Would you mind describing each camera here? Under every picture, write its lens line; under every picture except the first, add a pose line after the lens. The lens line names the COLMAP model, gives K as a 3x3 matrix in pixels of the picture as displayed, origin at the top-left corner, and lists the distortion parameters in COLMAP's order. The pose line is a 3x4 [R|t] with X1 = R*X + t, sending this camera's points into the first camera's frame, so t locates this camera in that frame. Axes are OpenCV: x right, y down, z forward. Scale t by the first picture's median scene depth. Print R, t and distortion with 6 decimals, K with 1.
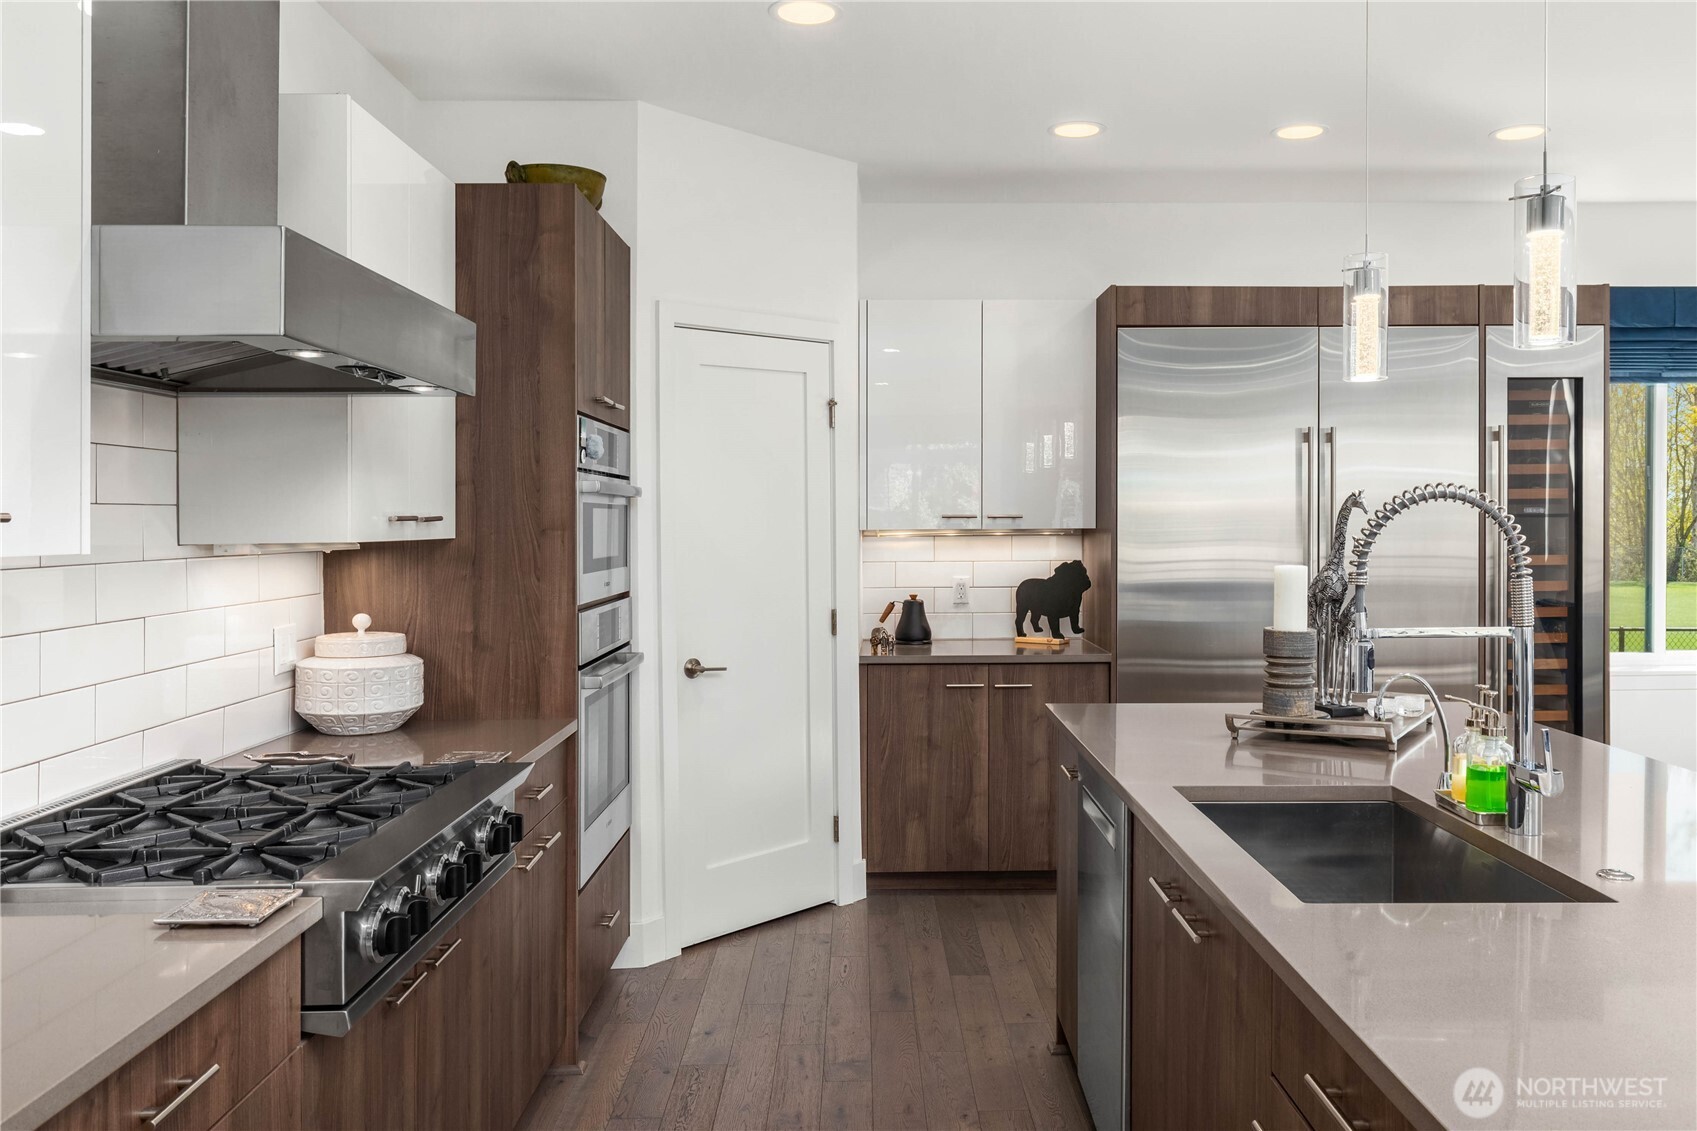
lens RADIAL K [[1336.4, 0, 908.8], [0, 1336.4, 526.3], [0, 0, 1]] dist [-0.011445, -0.010741]
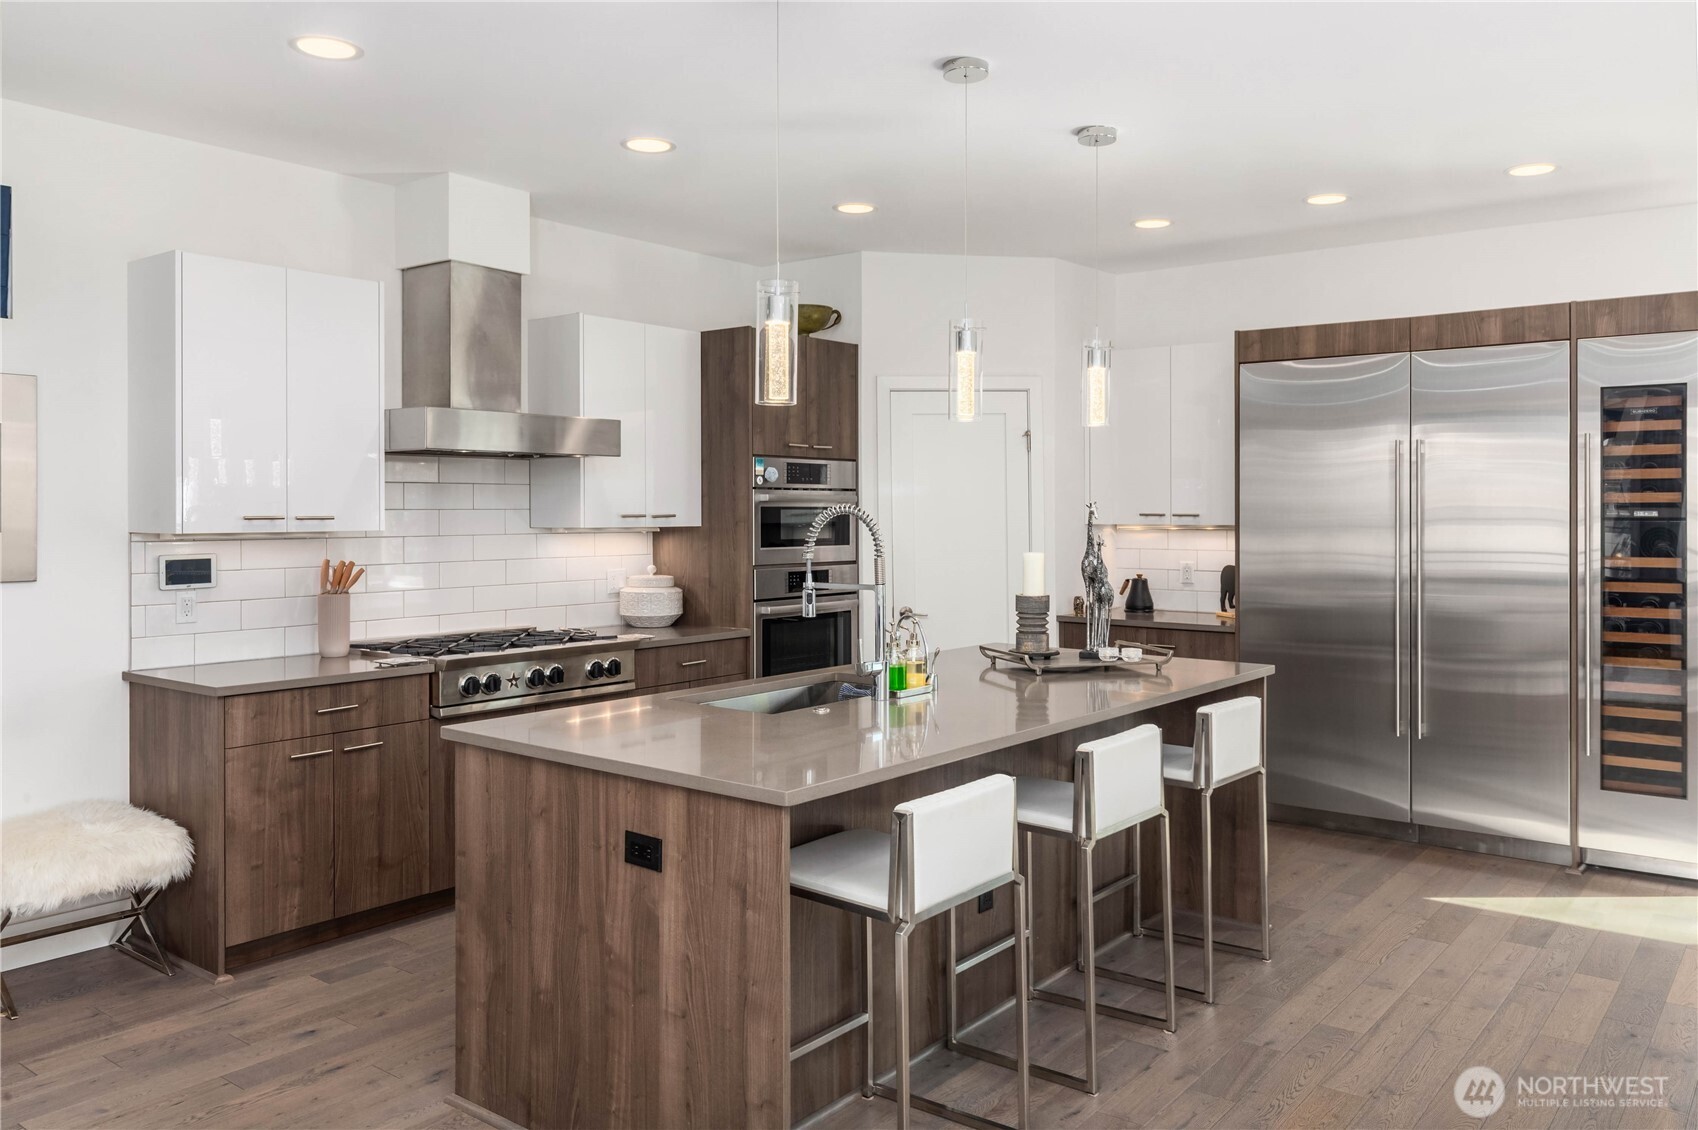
lens RADIAL K [[1283.8, 0, 863.3], [0, 1283.8, 502.2], [0, 0, 1]] dist [0.009400, 0.006799]
pose [[0.769253, 0.004482, -0.638928, 0.650743], [-0.008489, 0.999959, -0.003206, -0.013515], [0.638888, 0.007890, 0.769260, -0.144304]]
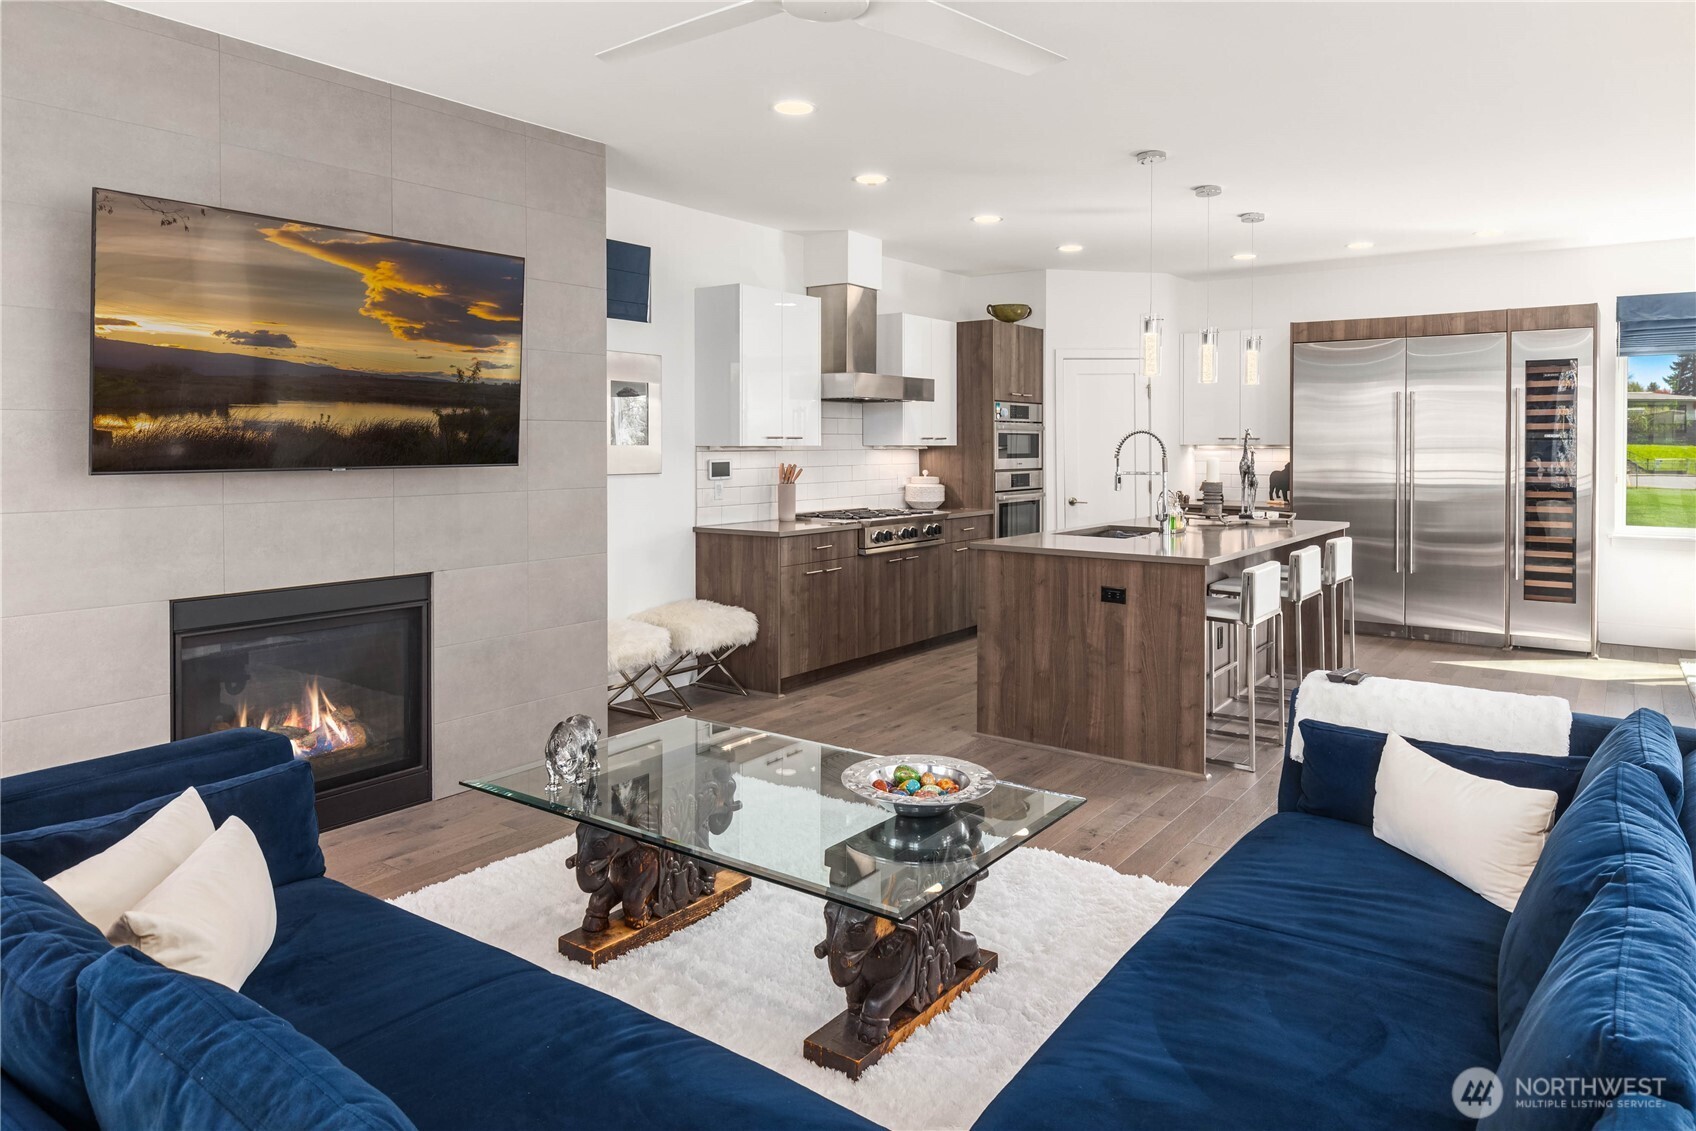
lens RADIAL K [[1085.0, 0, 860.7], [0, 1085.0, 446.2], [0, 0, 1]] dist [0.006775, 0.001597]
pose [[0.791119, 0.009274, -0.611592, 0.634814], [-0.007822, 0.999957, 0.005044, 0.000774], [0.611612, 0.000793, 0.791157, -0.670660]]
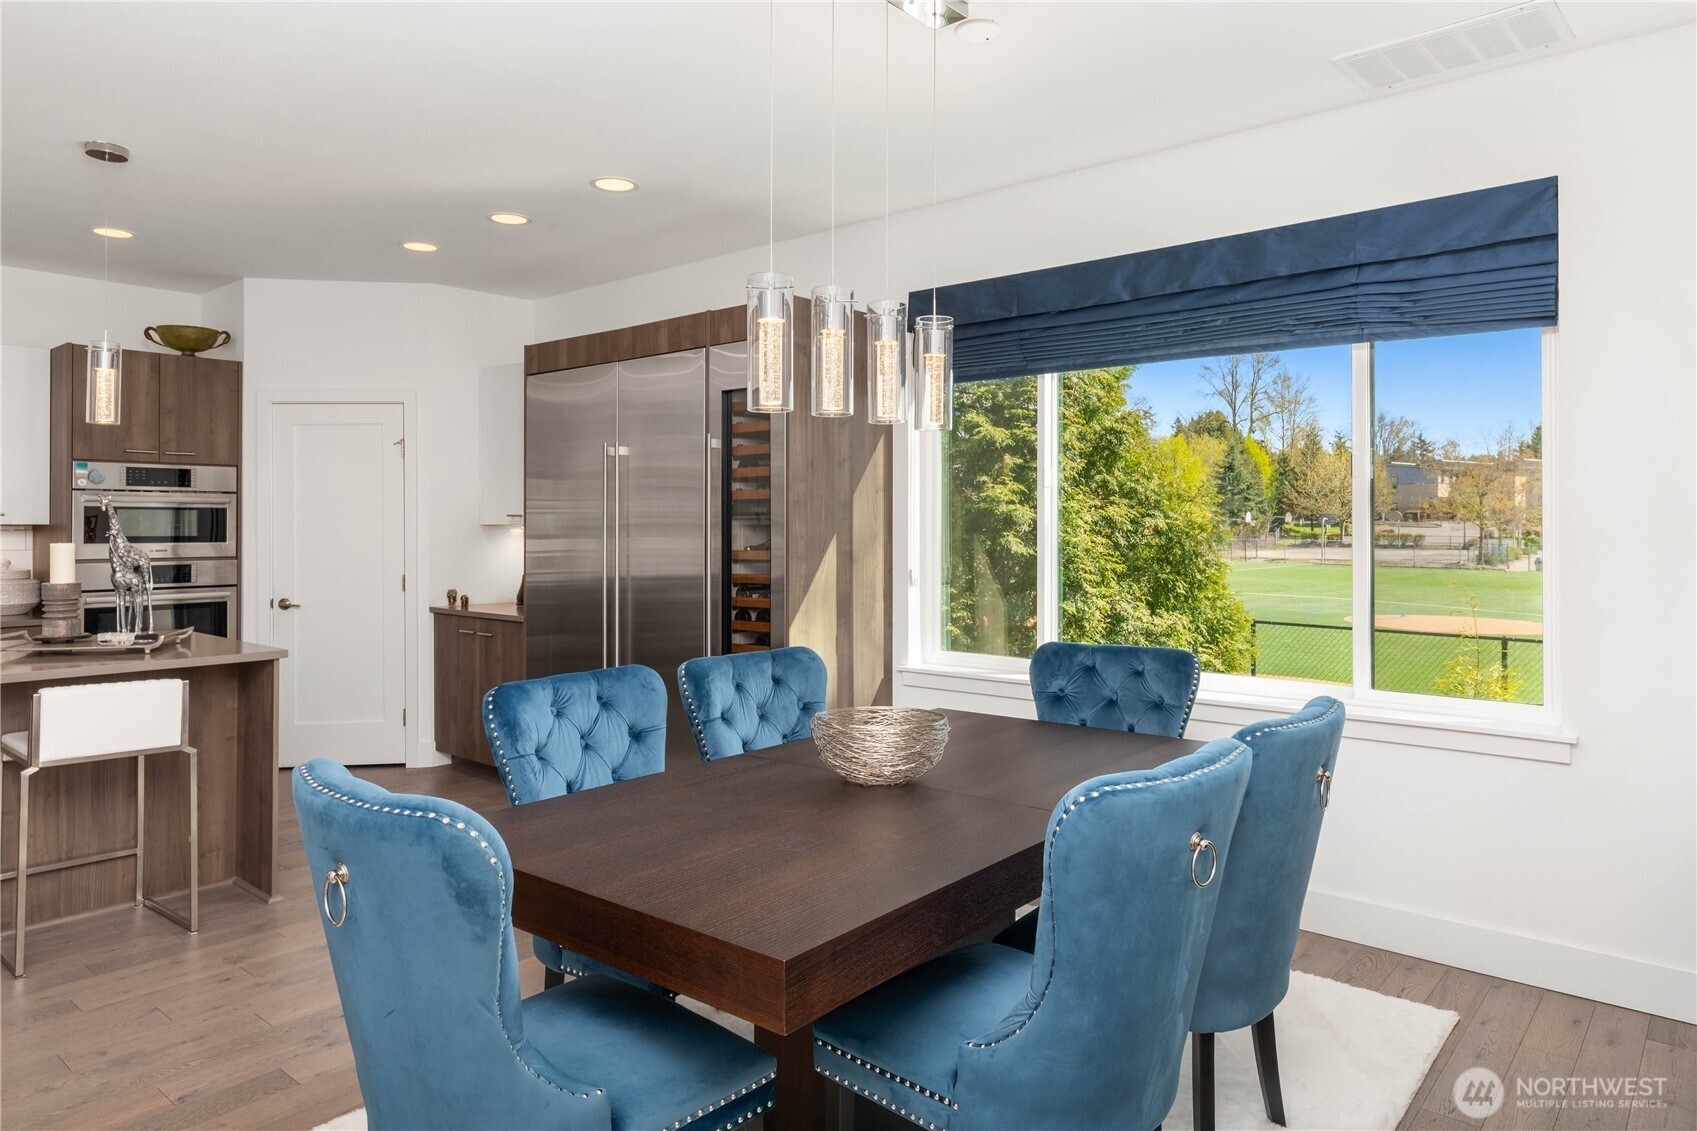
lens RADIAL K [[1085.7, 0, 844.7], [0, 1085.7, 502.7], [0, 0, 1]] dist [0.006775, 0.001597]
pose [[0.735105, -0.002637, -0.677948, 1.141572], [-0.007749, 0.999894, -0.012292, -0.008838], [0.677909, 0.014289, 0.735007, 0.406058]]
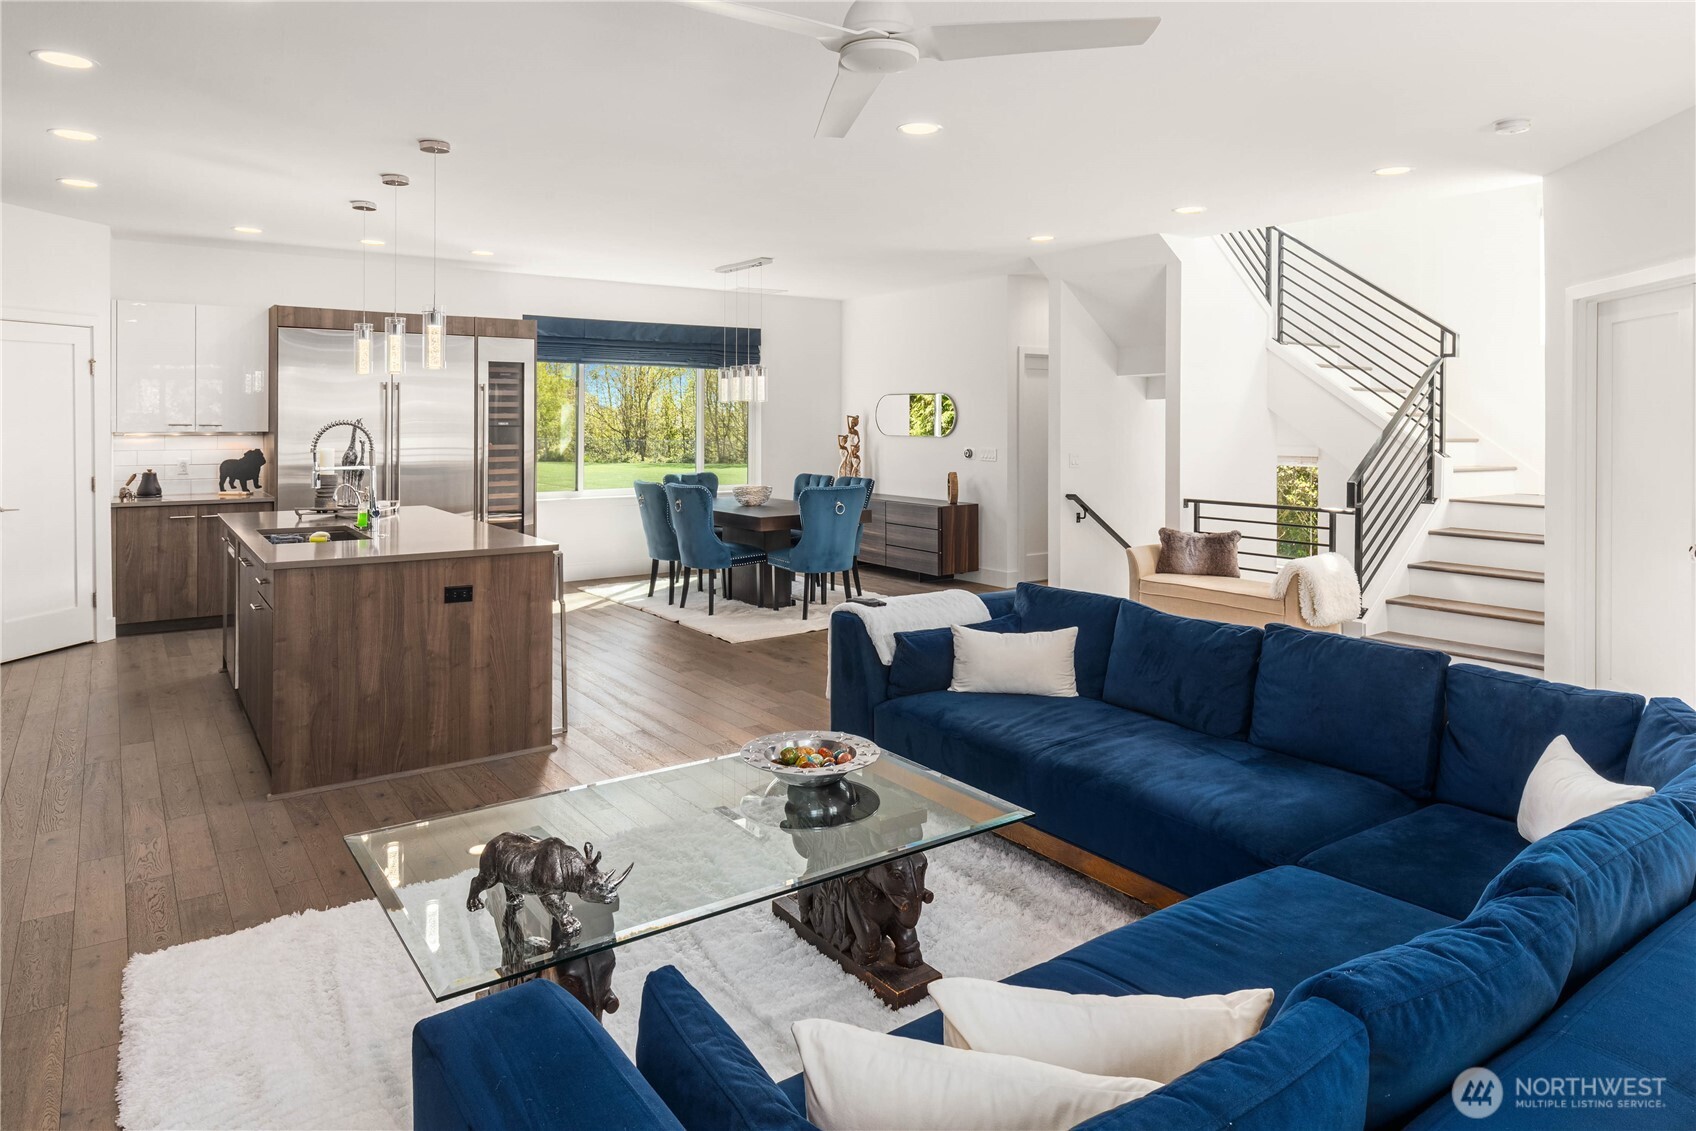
lens RADIAL K [[1039.6, 0, 837.9], [0, 1039.6, 434.5], [0, 0, 1]] dist [0.023644, 0.002576]
pose [[0.841609, 0.000802, 0.540086, 0.020769], [-0.005381, 0.999962, 0.006899, -0.009070], [-0.540060, -0.008712, 0.841582, -0.700538]]
